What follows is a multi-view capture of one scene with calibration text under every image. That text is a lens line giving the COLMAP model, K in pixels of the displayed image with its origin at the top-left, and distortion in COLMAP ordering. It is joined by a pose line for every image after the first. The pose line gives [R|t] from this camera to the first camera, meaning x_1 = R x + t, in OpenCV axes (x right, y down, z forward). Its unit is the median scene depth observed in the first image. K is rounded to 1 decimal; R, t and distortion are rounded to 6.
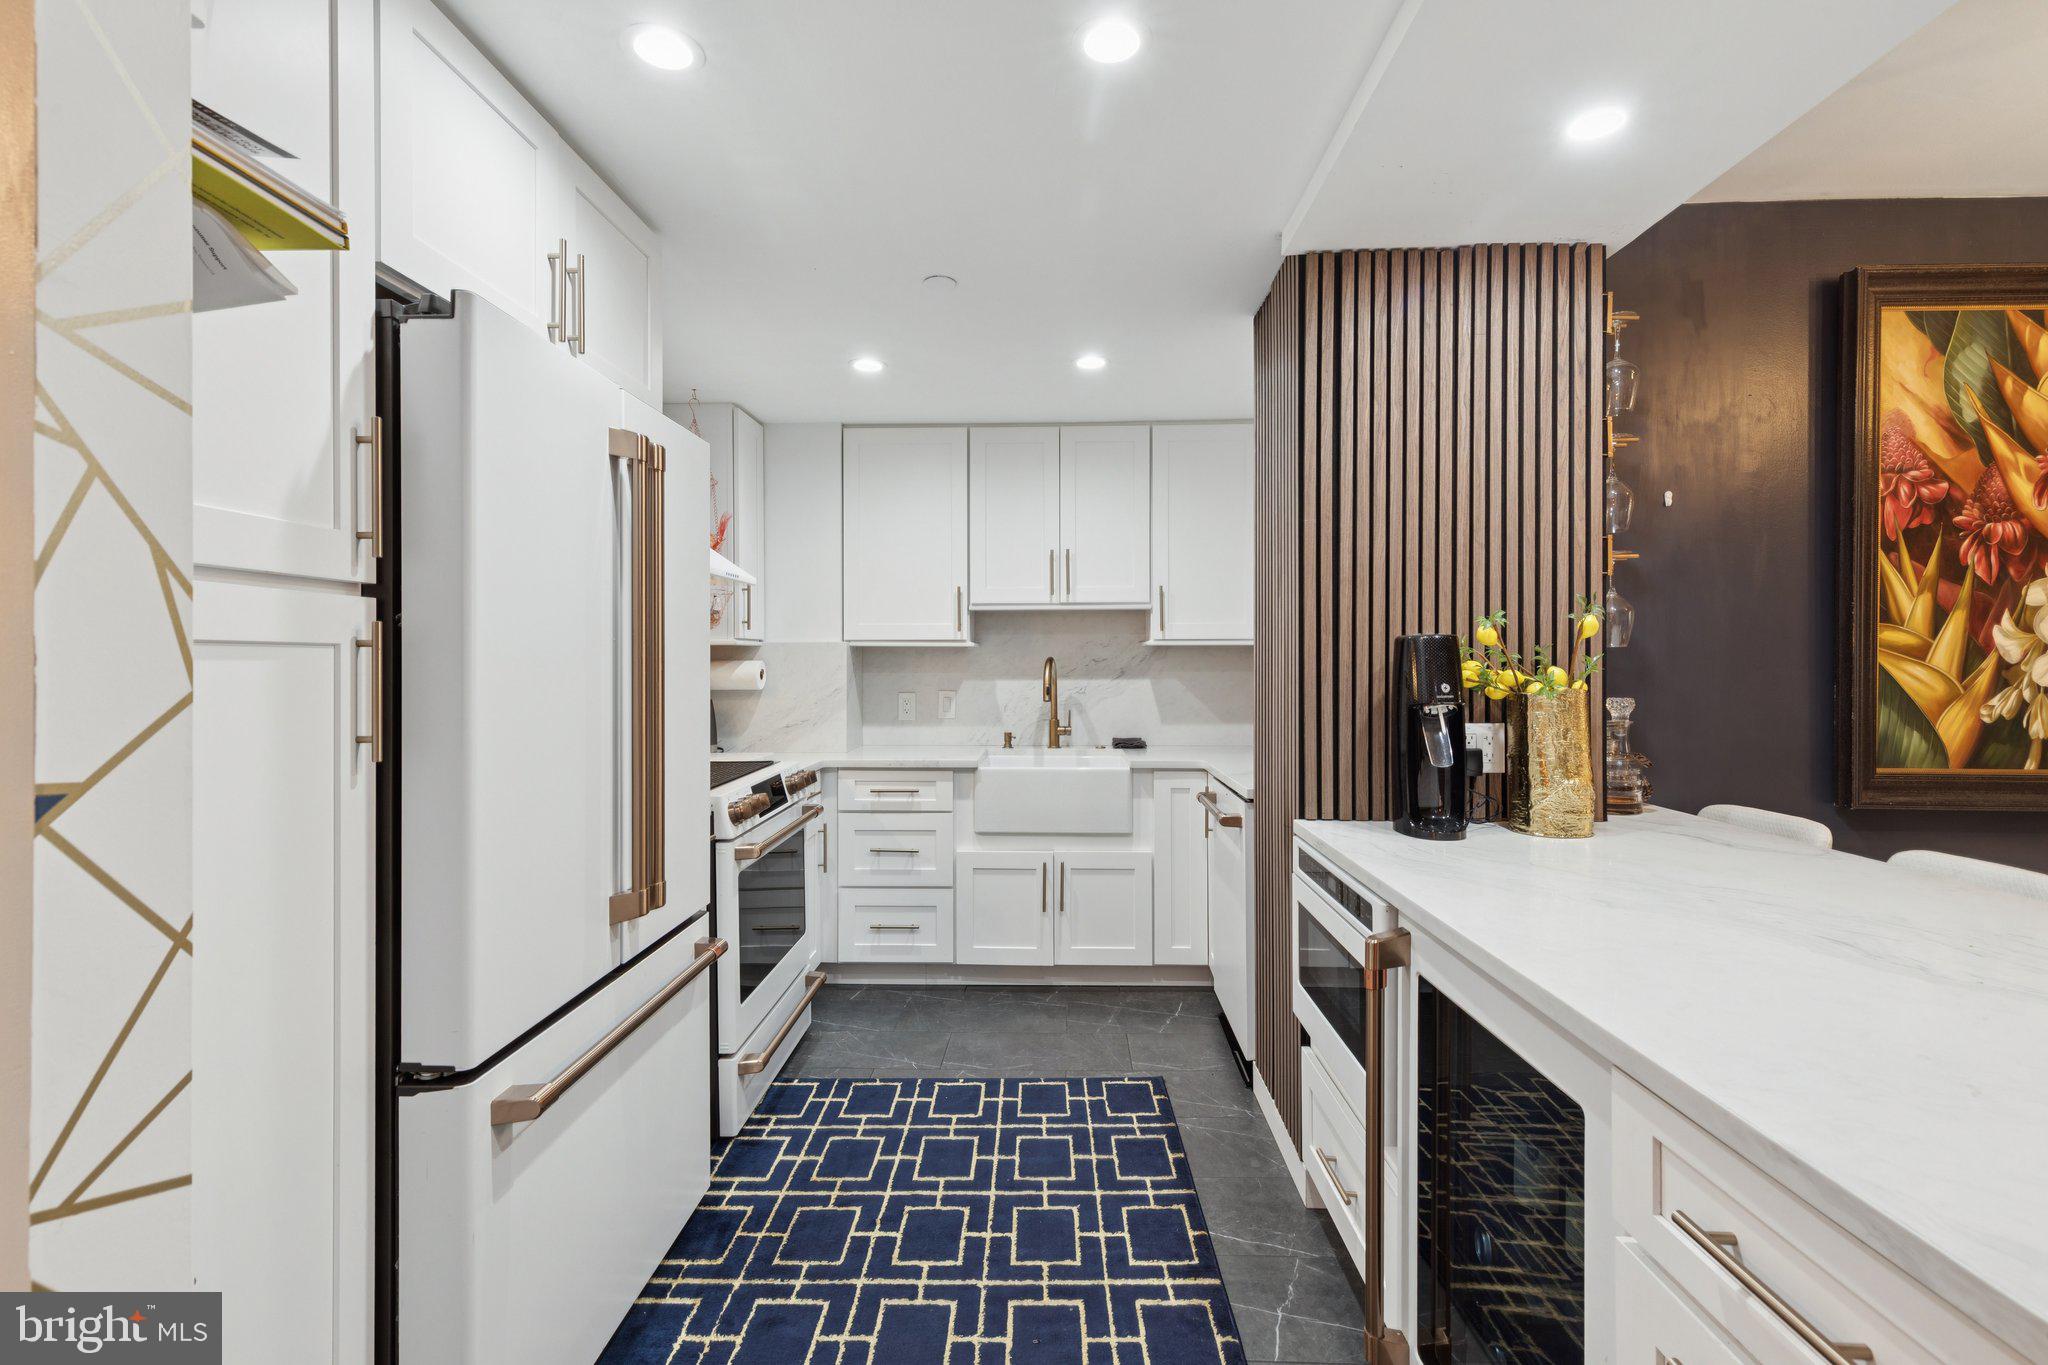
lens RADIAL K [[933.3, 0, 1025.1], [0, 933.3, 660.5], [0, 0, 1]] dist [0.010014, -0.001466]
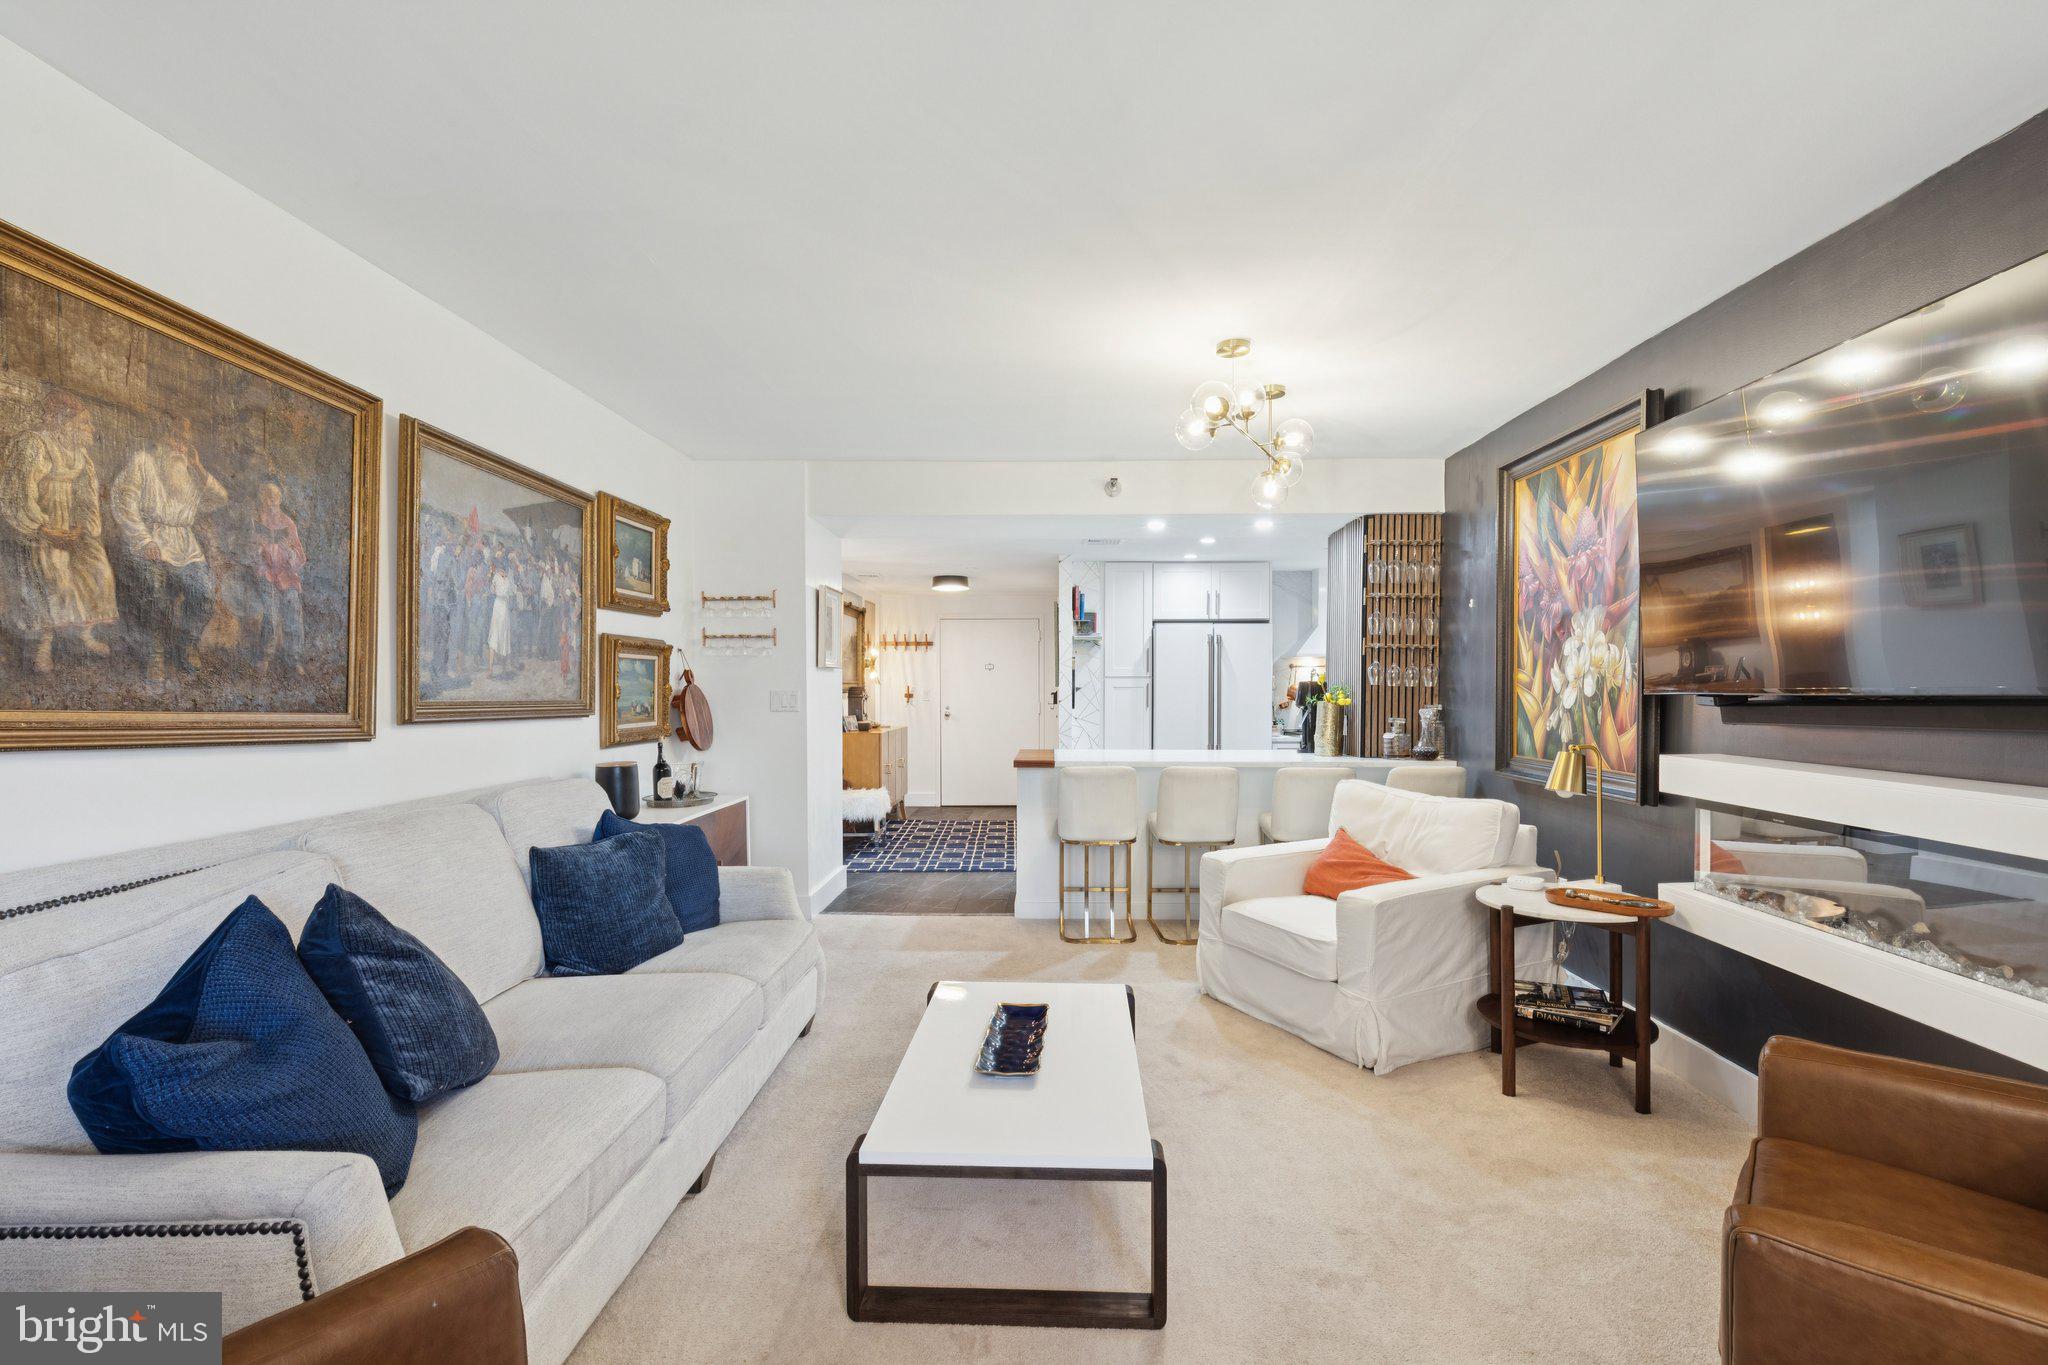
lens RADIAL K [[933.3, 0, 1026.5], [0, 933.3, 712.1], [0, 0, 1]] dist [0.010014, -0.001466]
pose [[0.019748, 0.027090, -0.999438, 2.112445], [0.005948, 0.999612, 0.027212, -0.010557], [0.999787, -0.006483, 0.019579, 0.075574]]
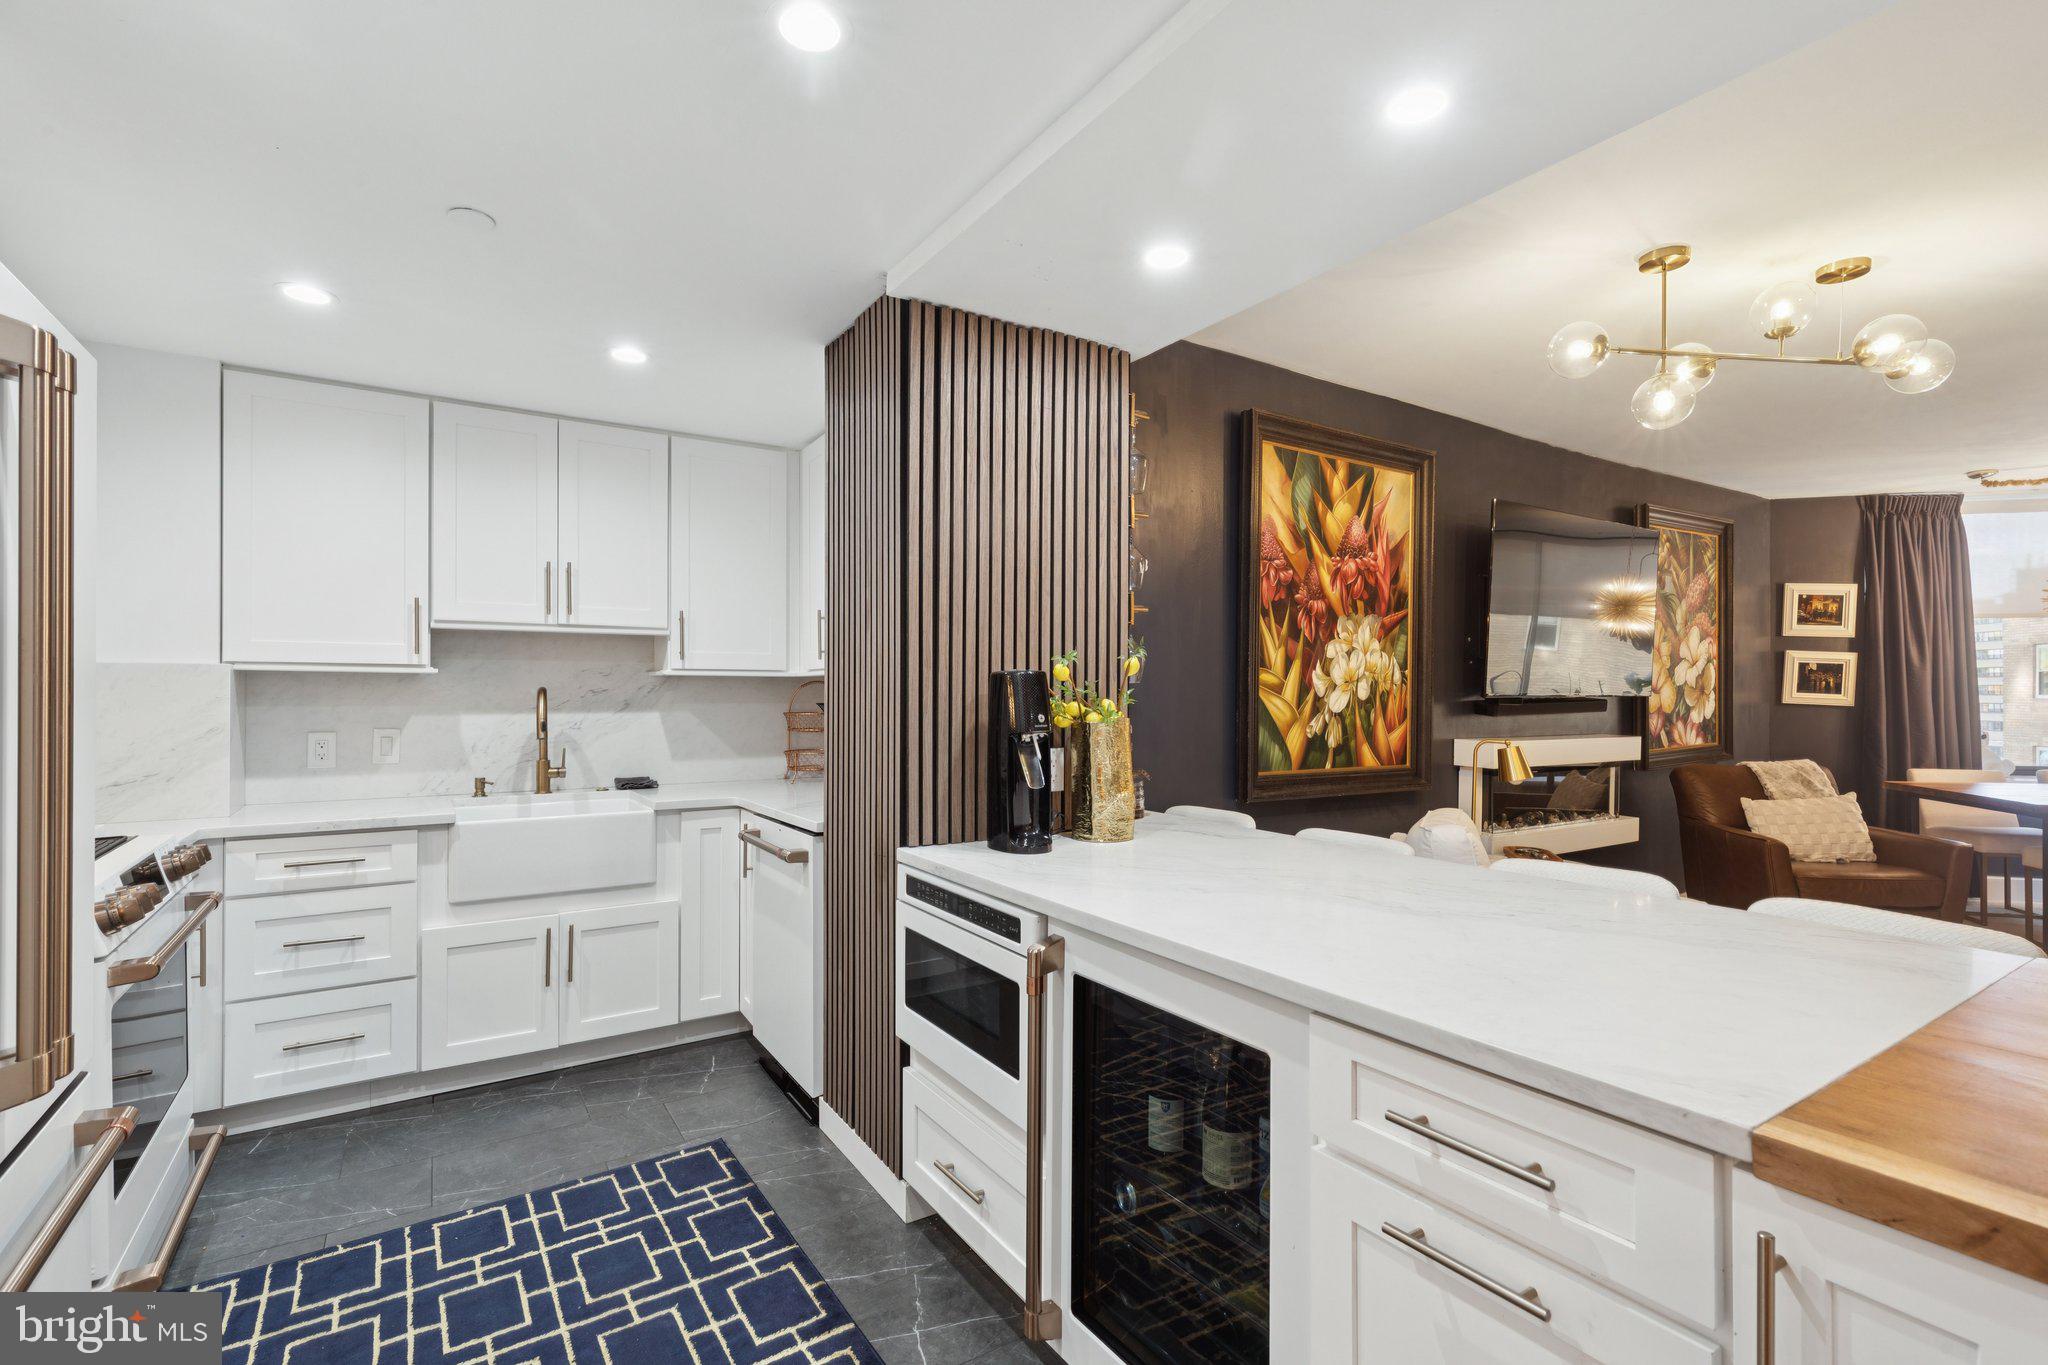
lens RADIAL K [[933.3, 0, 1031.9], [0, 933.3, 692.3], [0, 0, 1]] dist [0.010014, -0.001466]
pose [[0.817258, 0.004474, 0.576255, -0.131335], [-0.005012, 0.999987, -0.000655, -0.000668], [-0.576250, -0.002353, 0.817270, 0.056248]]
